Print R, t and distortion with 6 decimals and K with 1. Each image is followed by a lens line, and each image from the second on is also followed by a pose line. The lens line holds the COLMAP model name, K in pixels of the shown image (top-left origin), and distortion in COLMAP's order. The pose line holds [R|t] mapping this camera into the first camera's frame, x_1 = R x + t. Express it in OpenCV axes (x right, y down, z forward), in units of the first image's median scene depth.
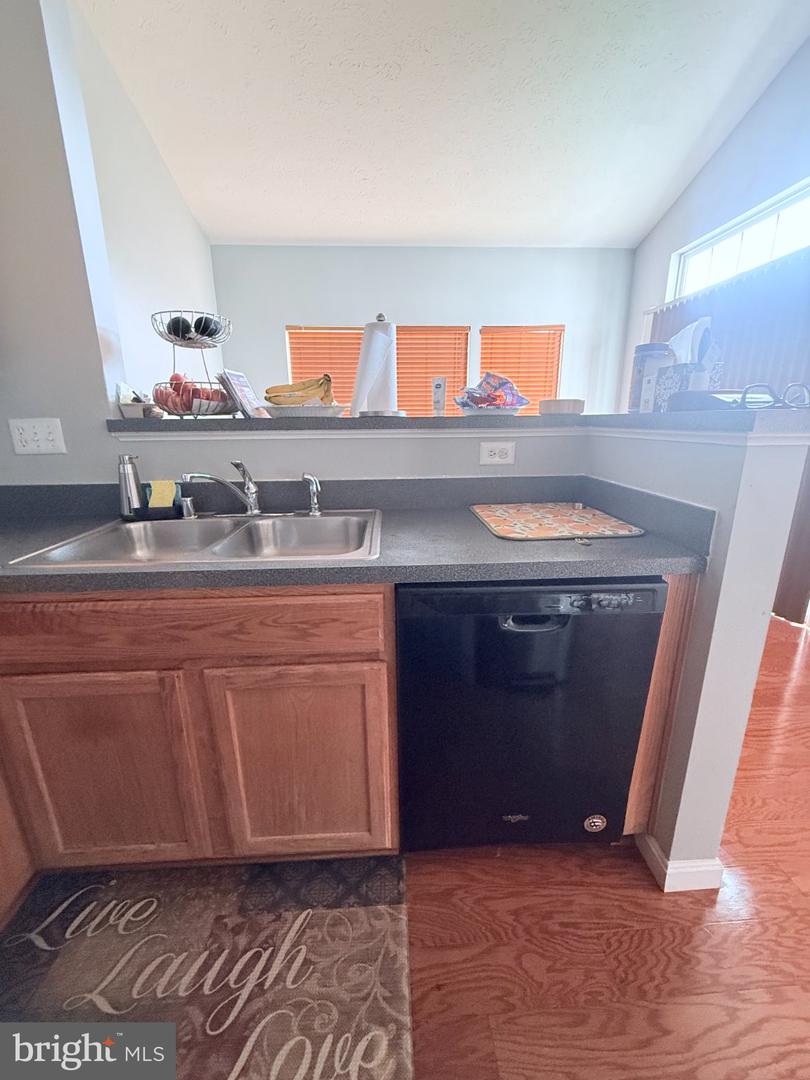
lens RADIAL K [[432.0, 0, 405.1], [0, 432.0, 534.9], [0, 0, 1]] dist [0.000902, -0.000460]
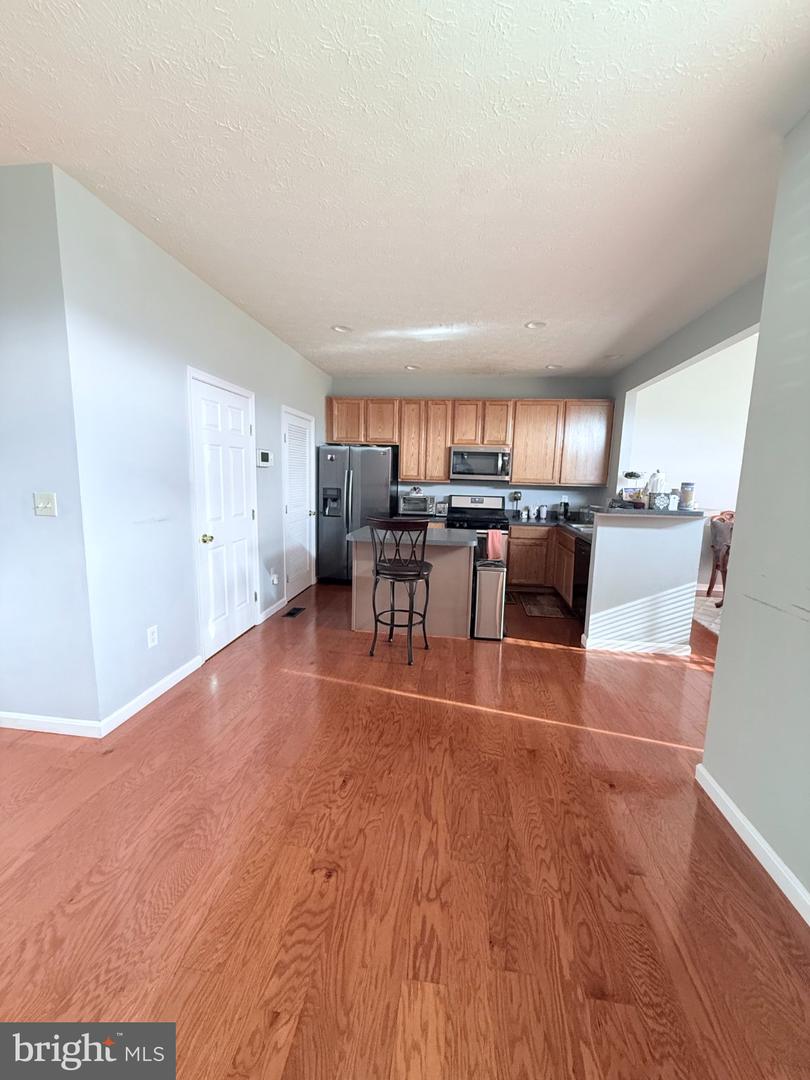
lens RADIAL K [[432.0, 0, 407.6], [0, 432.0, 535.9], [0, 0, 1]] dist [0.000902, -0.000460]
pose [[-0.180408, 0.139066, -0.973711, 3.423306], [-0.273689, 0.943761, 0.185497, -0.183937], [0.944747, 0.299960, -0.132201, -0.075299]]
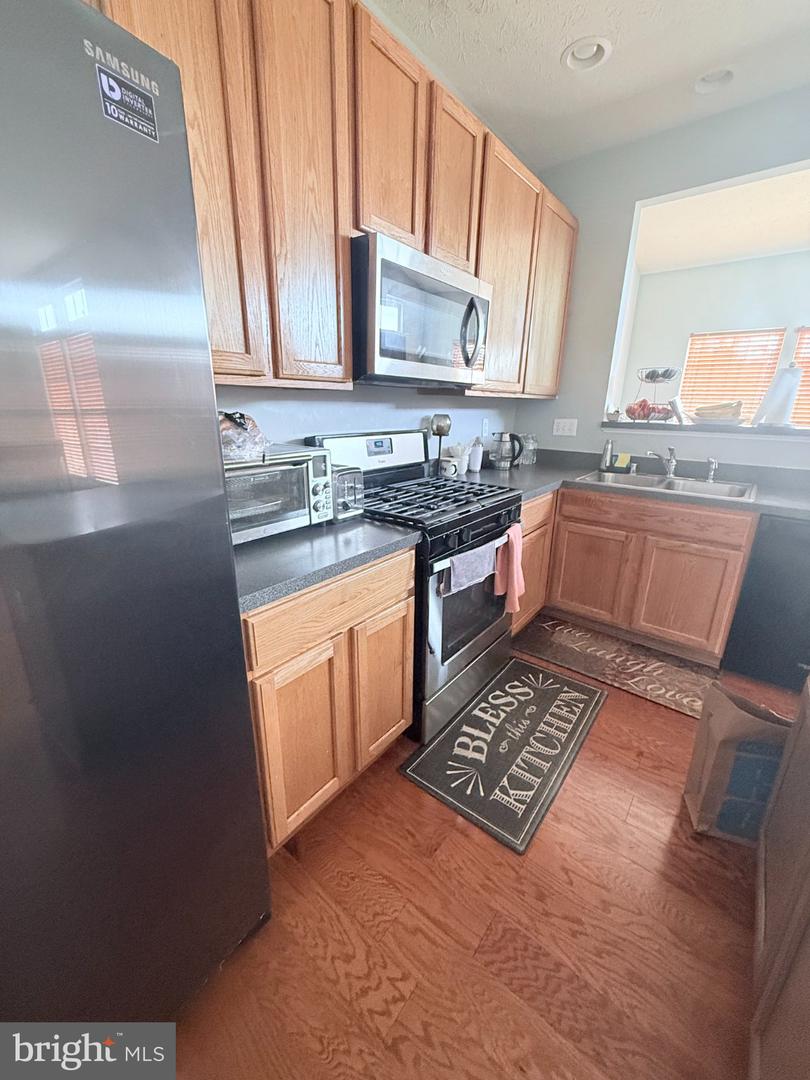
lens RADIAL K [[432.0, 0, 407.1], [0, 432.0, 537.5], [0, 0, 1]] dist [0.000902, -0.000460]
pose [[0.745505, 0.217698, -0.629944, 0.030023], [-0.190501, 0.975322, 0.111607, 0.224763], [0.638695, 0.036801, 0.768580, -1.187988]]
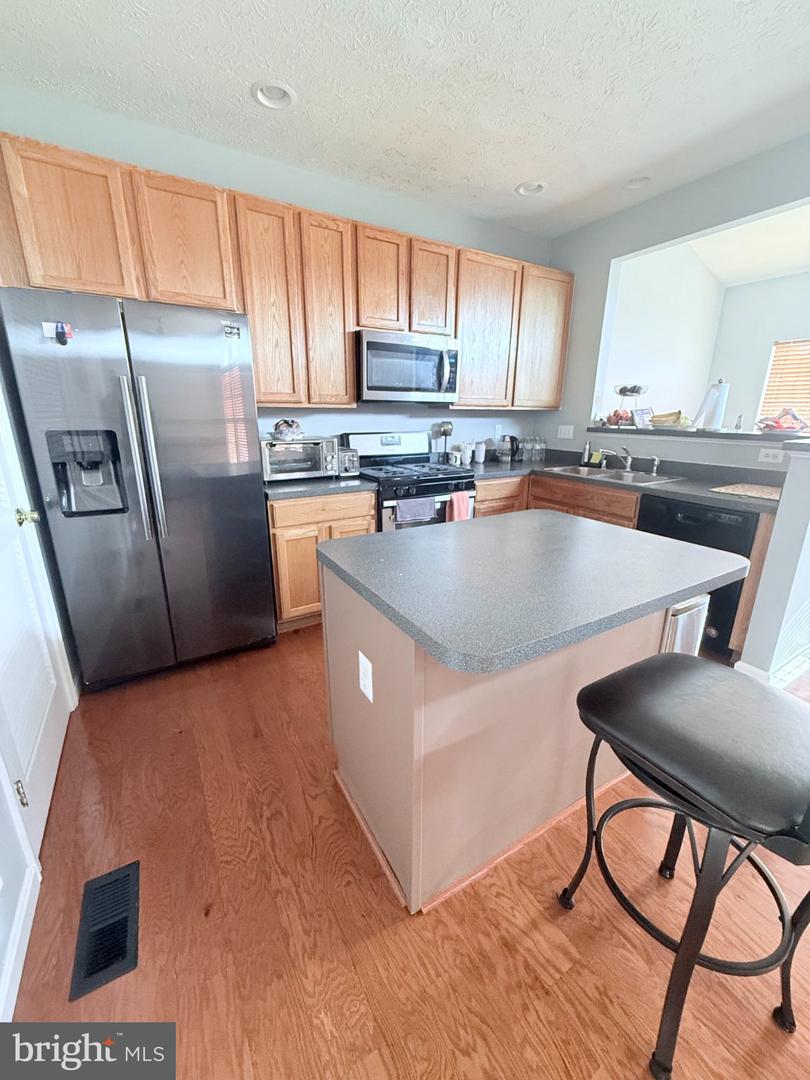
lens RADIAL K [[432.0, 0, 407.5], [0, 432.0, 536.8], [0, 0, 1]] dist [0.000902, -0.000460]
pose [[0.465341, 0.259027, -0.846382, 1.221659], [-0.234922, 0.958071, 0.164048, 0.199411], [0.853387, 0.122495, 0.506681, -1.202310]]
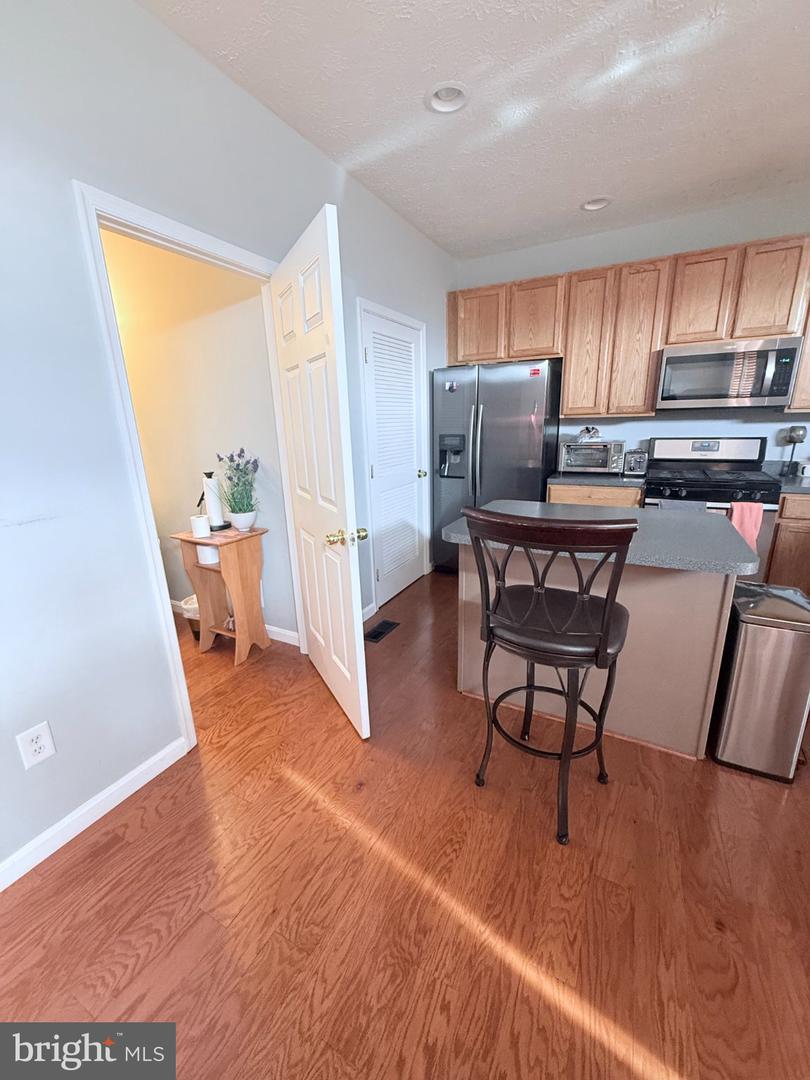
lens RADIAL K [[432.0, 0, 407.0], [0, 432.0, 538.1], [0, 0, 1]] dist [0.000902, -0.000460]
pose [[-0.514388, 0.248222, -0.820848, 2.022120], [-0.187296, 0.901565, 0.390001, -0.072374], [0.836855, 0.354353, -0.417263, -0.309839]]
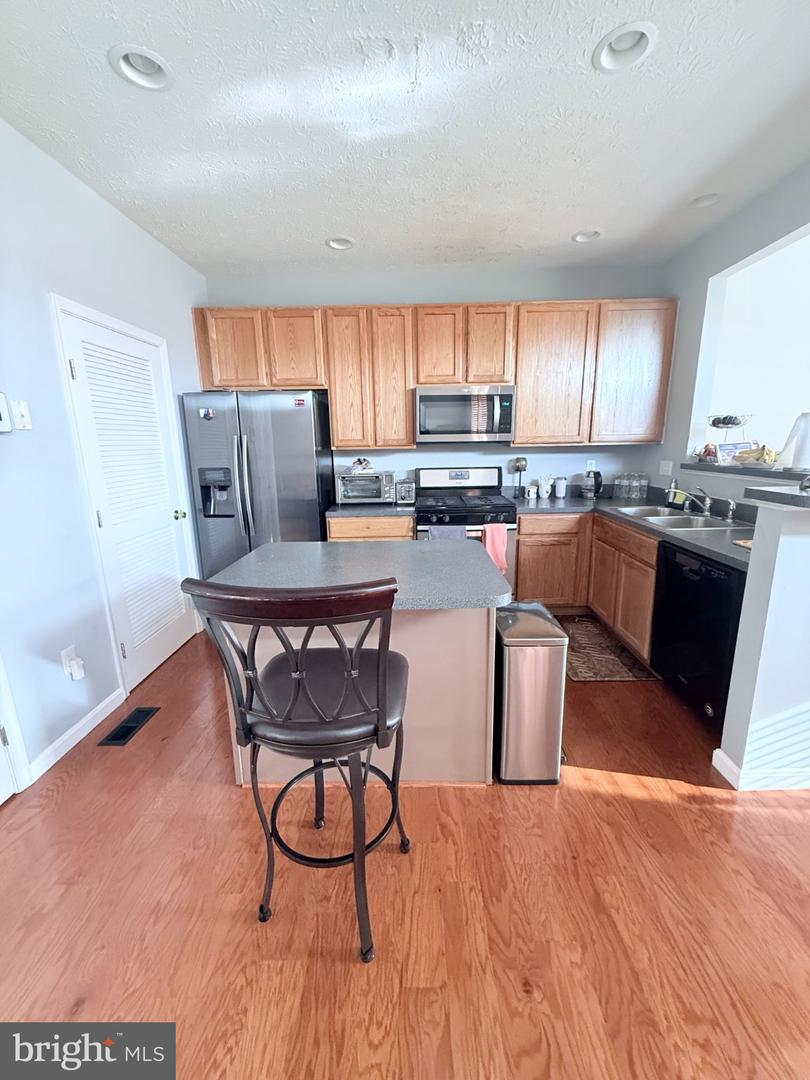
lens RADIAL K [[432.0, 0, 407.3], [0, 432.0, 537.2], [0, 0, 1]] dist [0.000902, -0.000460]
pose [[-0.069132, 0.224527, -0.972013, 1.793895], [-0.235270, 0.943191, 0.234603, -0.099216], [0.969468, 0.244904, -0.012380, -0.290066]]
